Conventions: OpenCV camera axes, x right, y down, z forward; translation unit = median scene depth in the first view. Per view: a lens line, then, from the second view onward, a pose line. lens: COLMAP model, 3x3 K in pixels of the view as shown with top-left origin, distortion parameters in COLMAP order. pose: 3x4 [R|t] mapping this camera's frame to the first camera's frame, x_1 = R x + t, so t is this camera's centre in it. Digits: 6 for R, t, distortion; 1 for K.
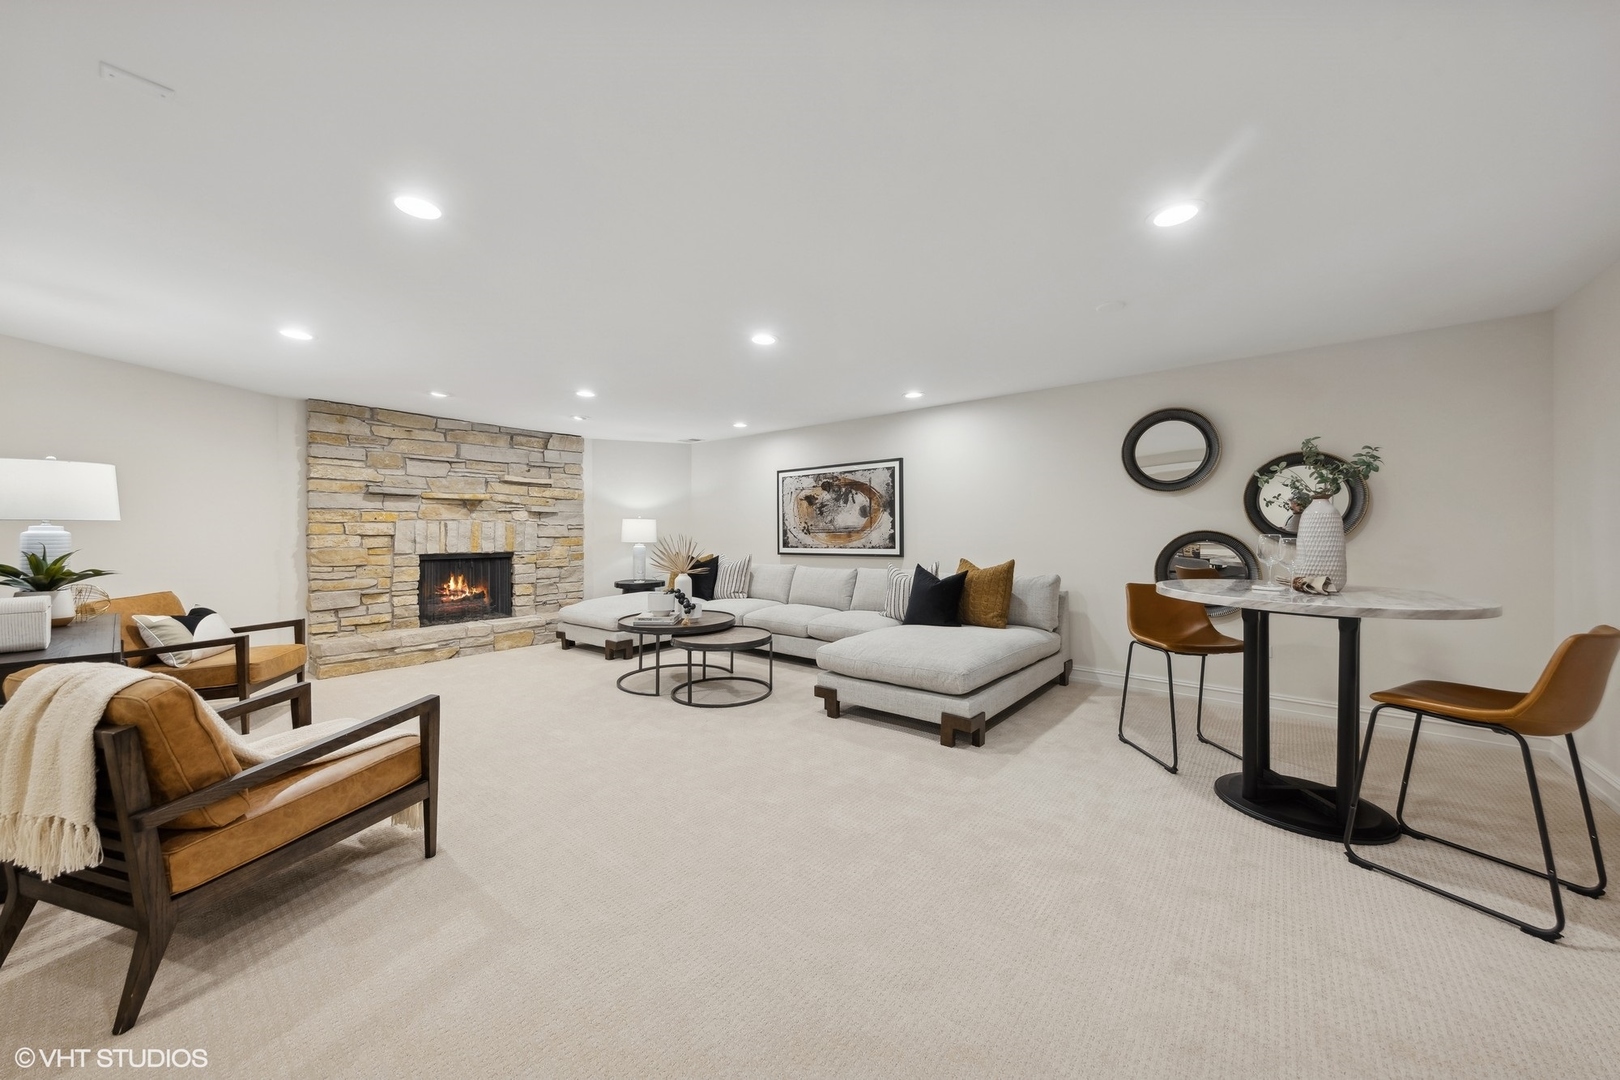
lens RADIAL K [[577.5, 0, 824.4], [0, 577.5, 531.6], [0, 0, 1]] dist [0.006388, 0.000106]
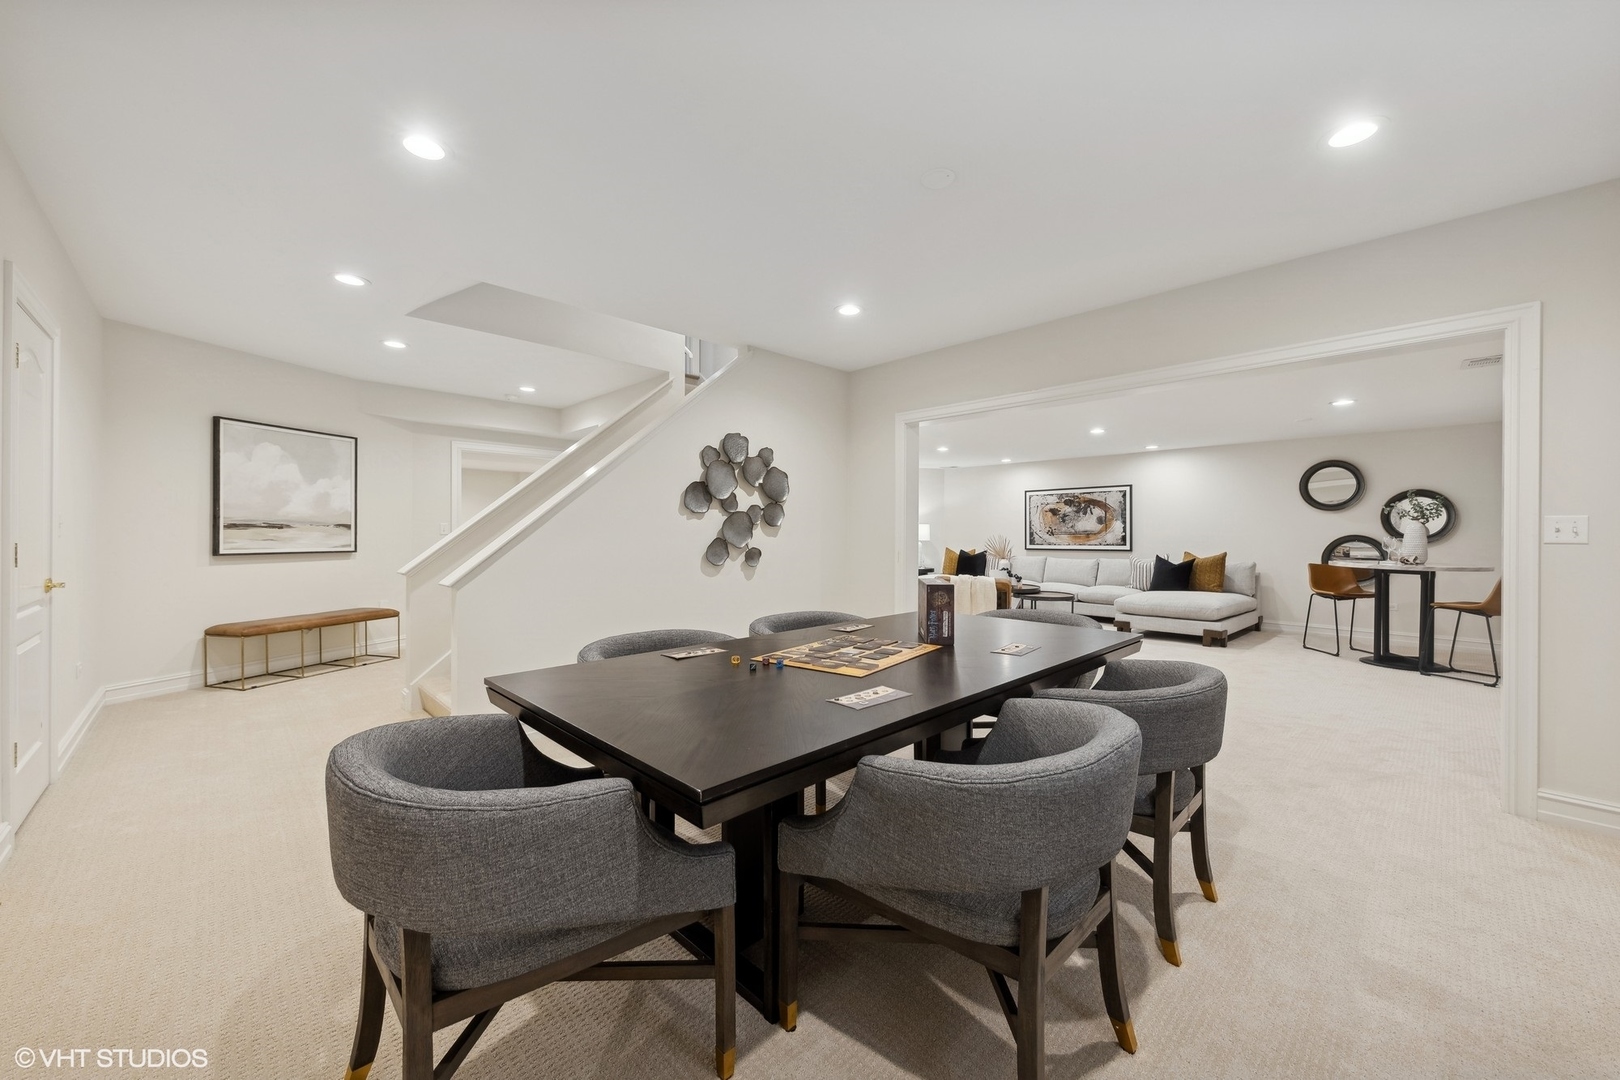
lens RADIAL K [[654.9, 0, 795.3], [0, 654.9, 536.2], [0, 0, 1]] dist [-0.002961, -0.000474]
pose [[0.992464, 0.008172, -0.122265, -0.545968], [-0.007572, 0.999957, 0.005369, 0.002595], [0.122303, -0.004402, 0.992483, -0.815994]]
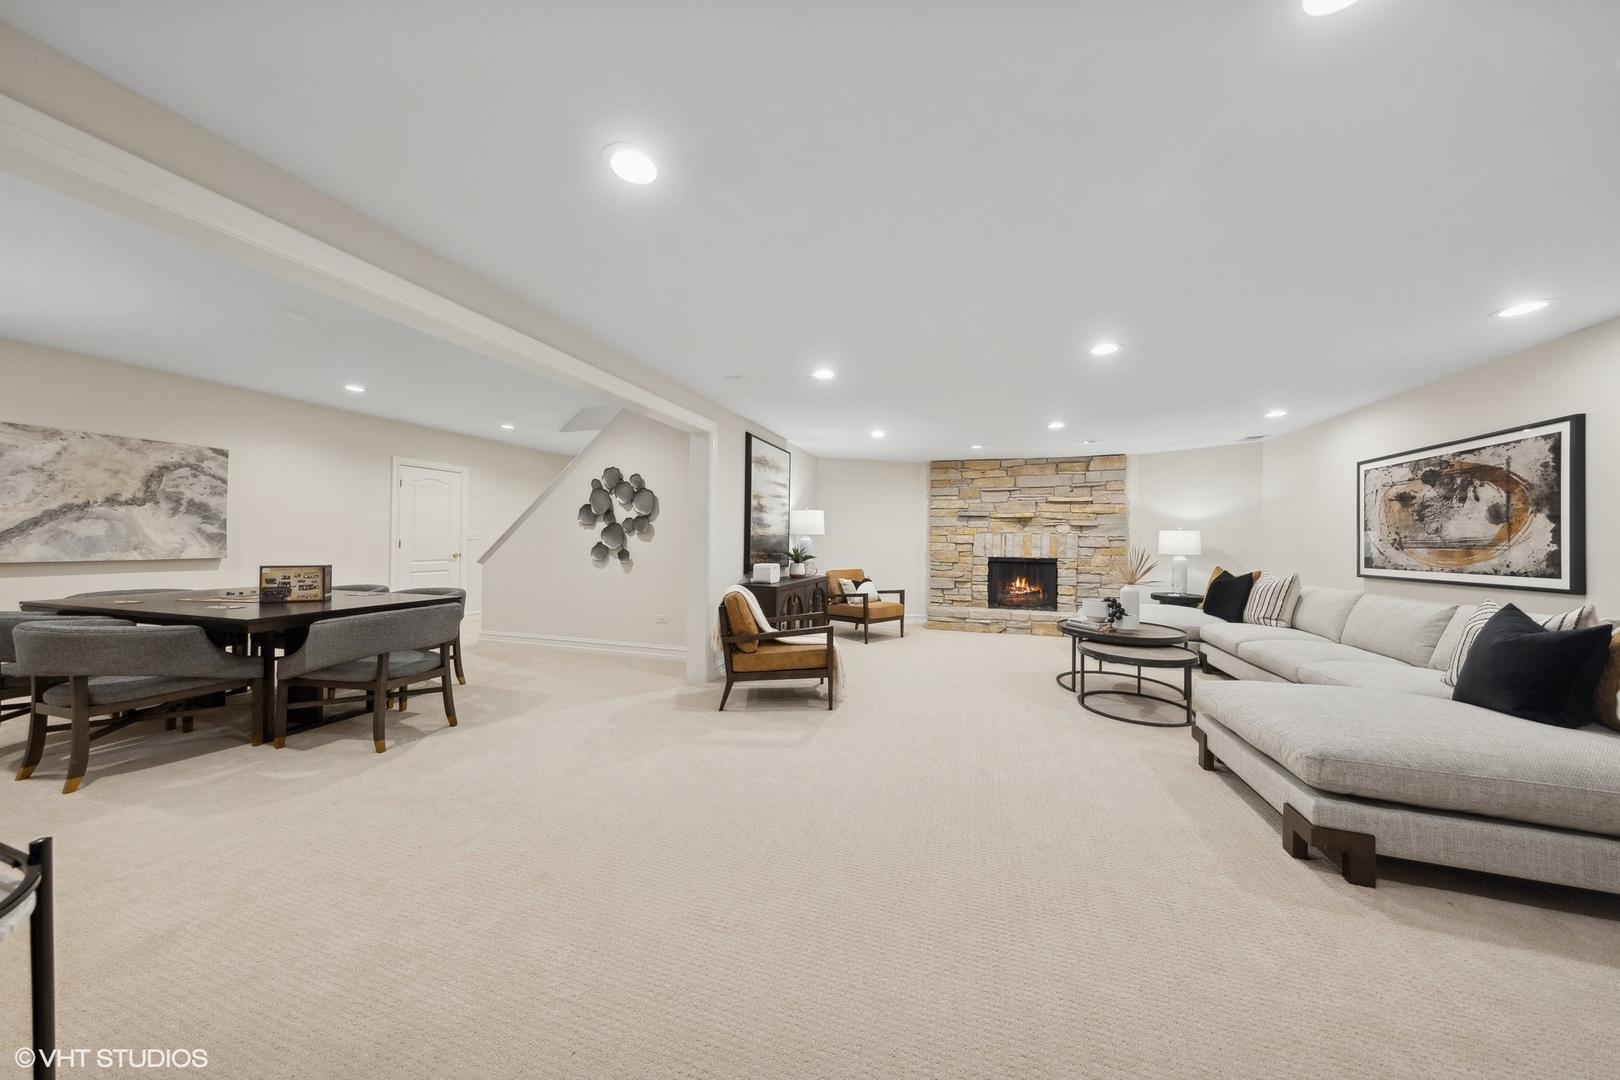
lens RADIAL K [[519.3, 0, 801.2], [0, 519.3, 539.2], [0, 0, 1]] dist [0.002582, 0.000092]
pose [[0.328650, 0.004075, -0.944443, 0.381599], [-0.011230, 0.999937, 0.000407, -0.000368], [0.944385, 0.010472, 0.328675, 0.146324]]
